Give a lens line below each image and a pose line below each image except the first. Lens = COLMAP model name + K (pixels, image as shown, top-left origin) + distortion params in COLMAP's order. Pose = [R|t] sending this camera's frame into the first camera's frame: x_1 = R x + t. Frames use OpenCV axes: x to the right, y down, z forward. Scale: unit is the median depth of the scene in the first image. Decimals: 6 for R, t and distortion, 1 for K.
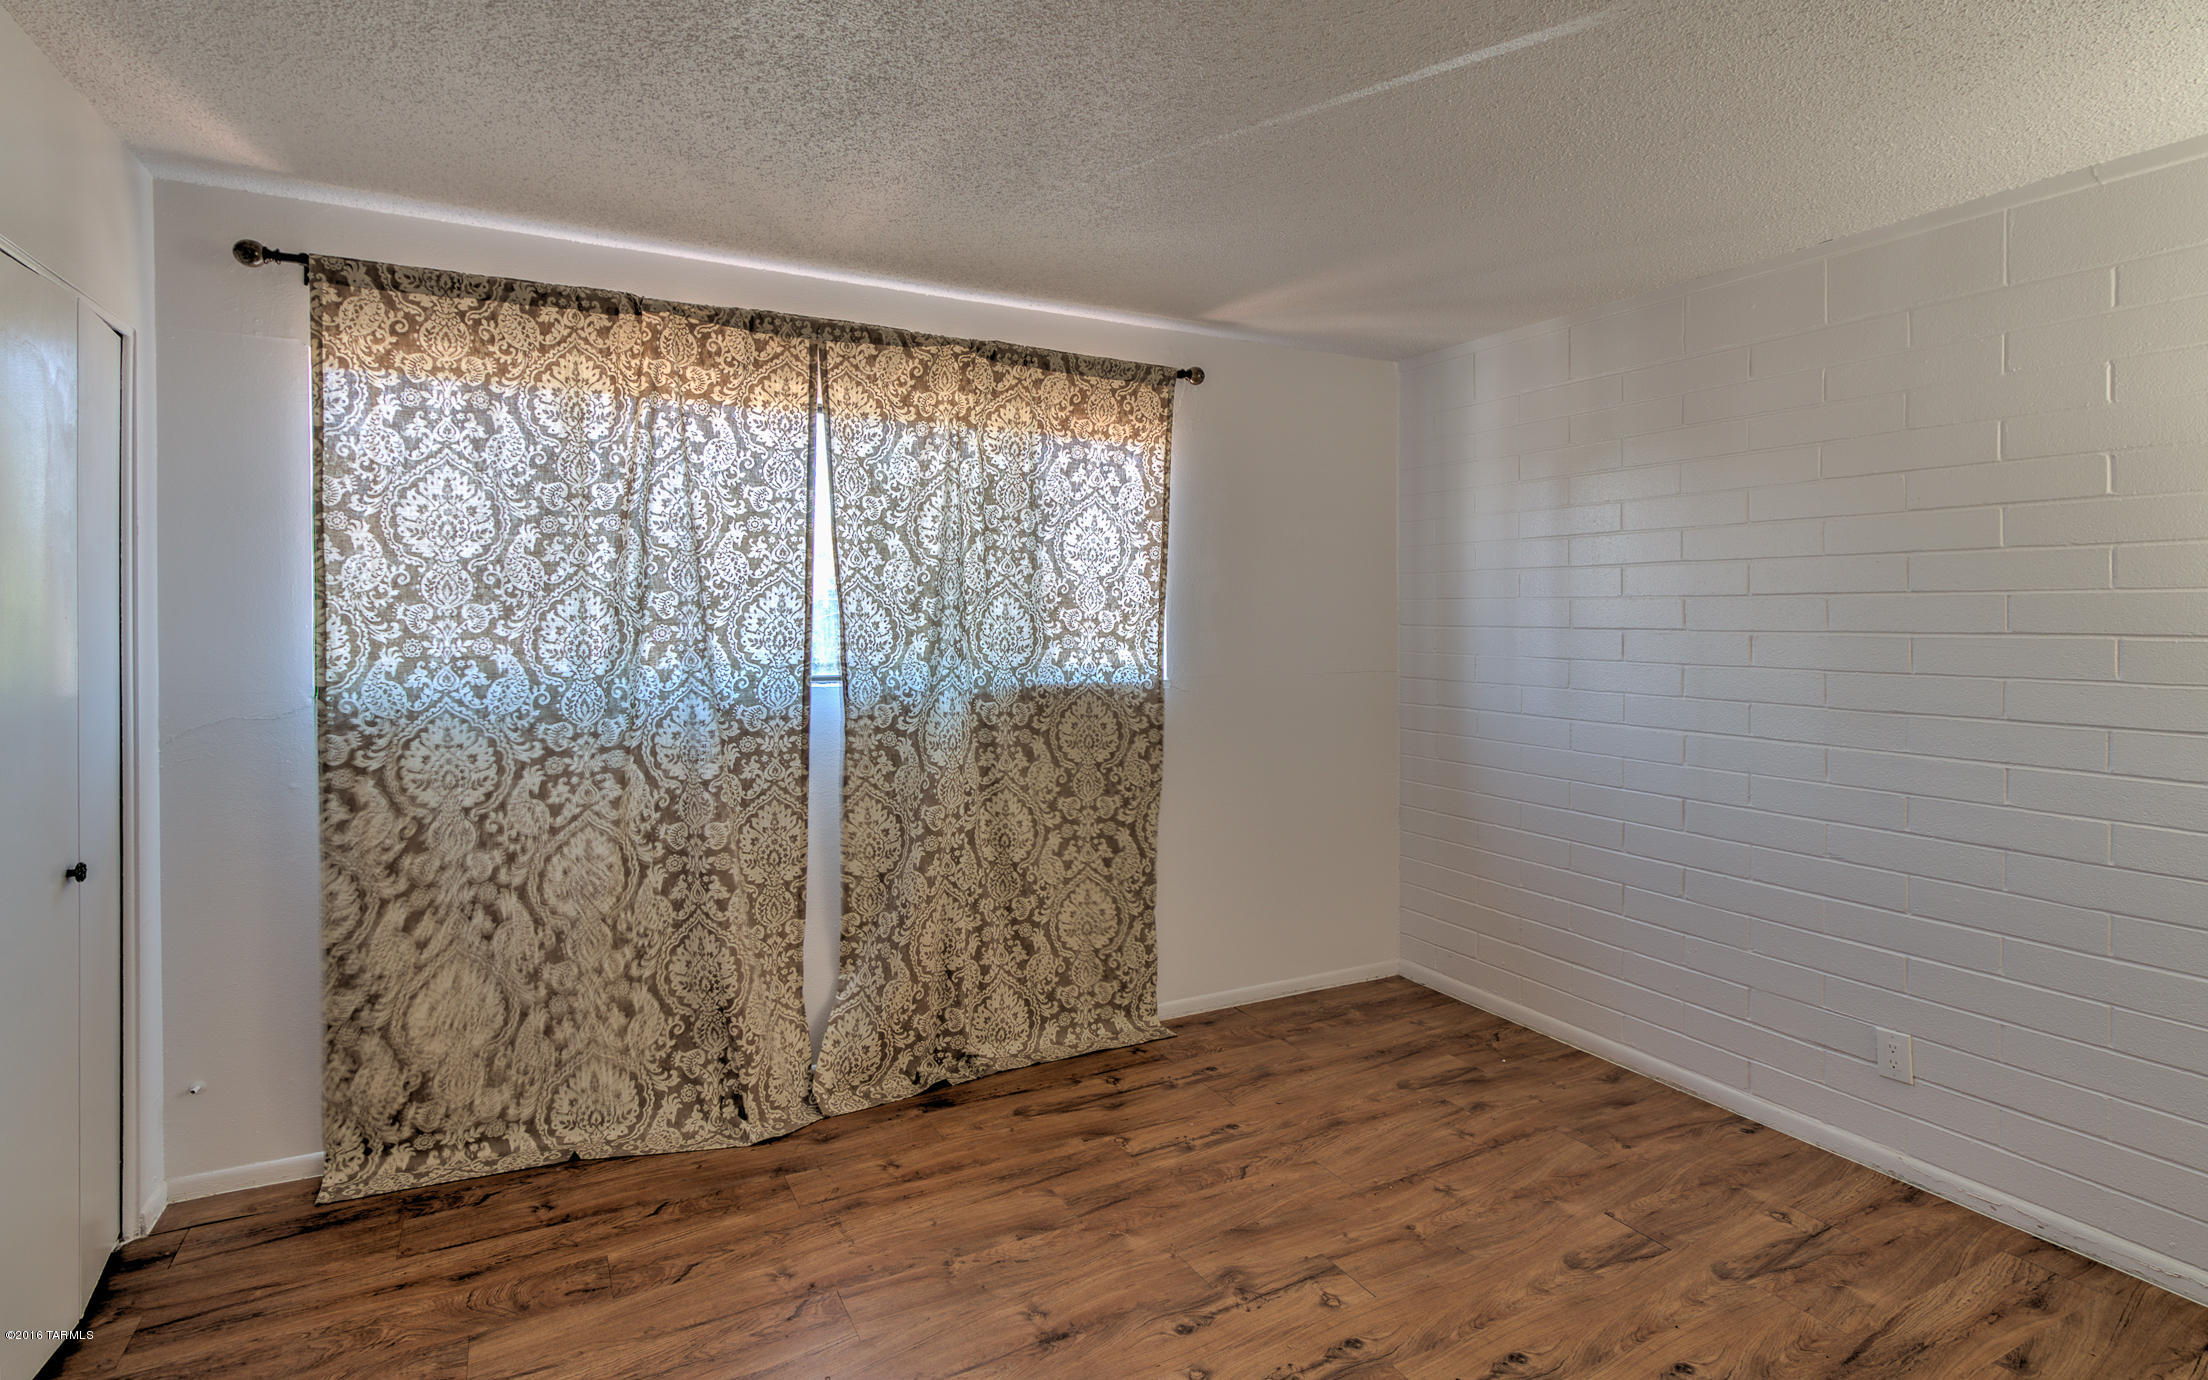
lens RADIAL K [[1152.3, 0, 1110.2], [0, 1152.3, 638.8], [0, 0, 1]] dist [-0.059430, 0.031749]
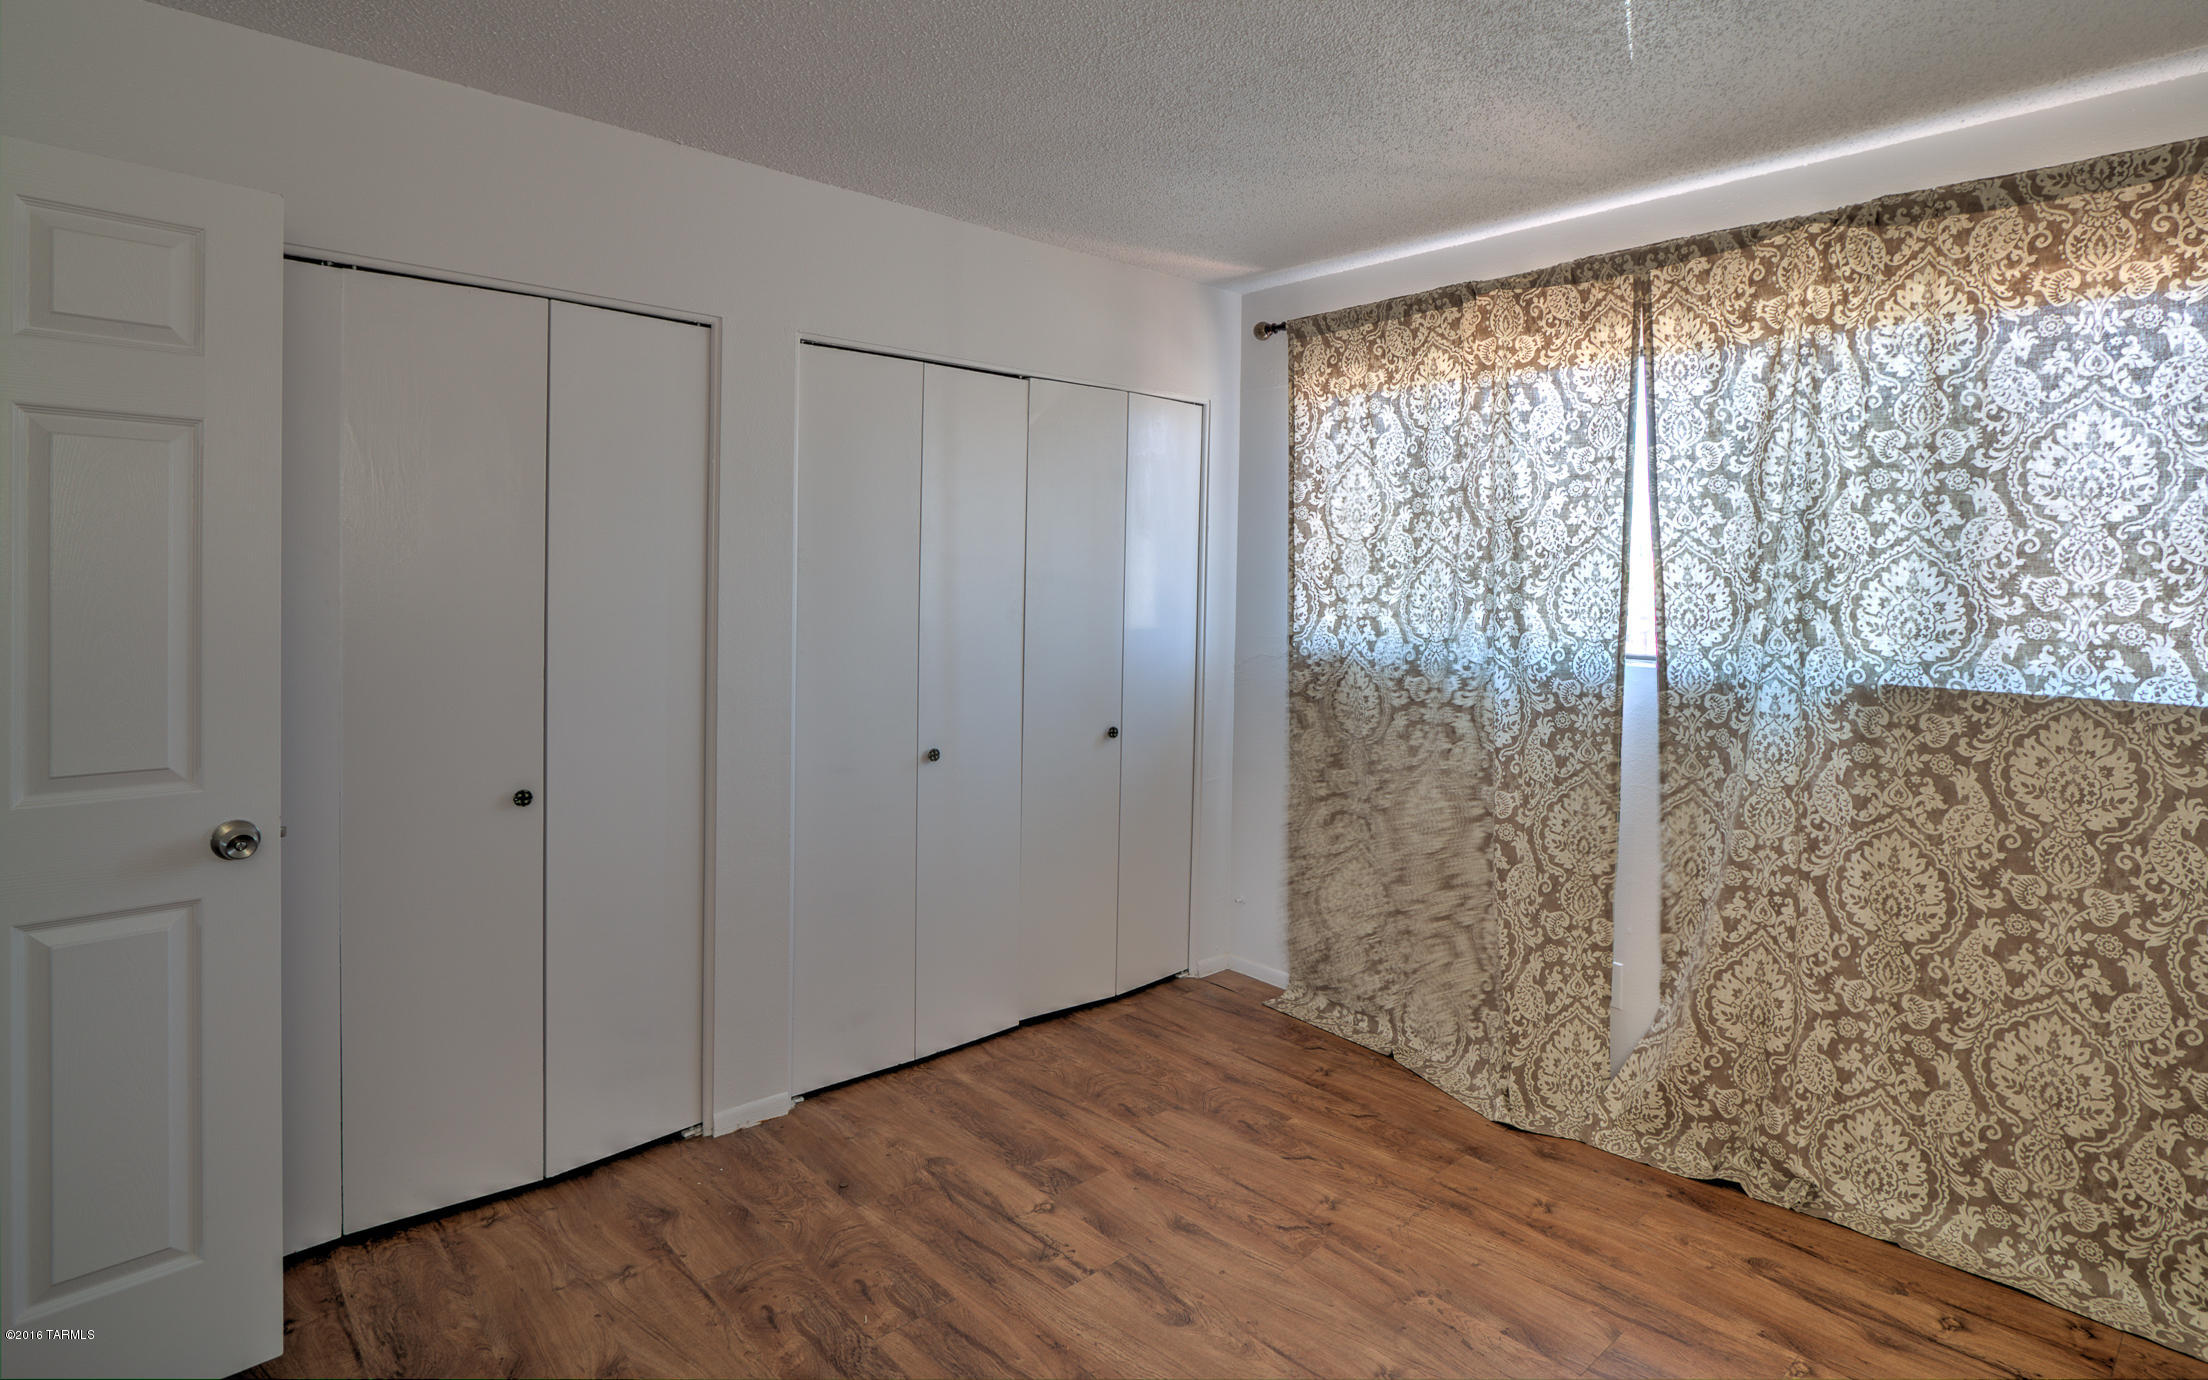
lens RADIAL K [[1128.6, 0, 1112.6], [0, 1128.6, 621.9], [0, 0, 1]] dist [0.003038, -0.014049]
pose [[0.215300, 0.033357, -0.975978, 0.515556], [-0.029613, 0.999180, 0.027617, -0.004277], [0.976099, 0.022956, 0.216111, 0.424122]]
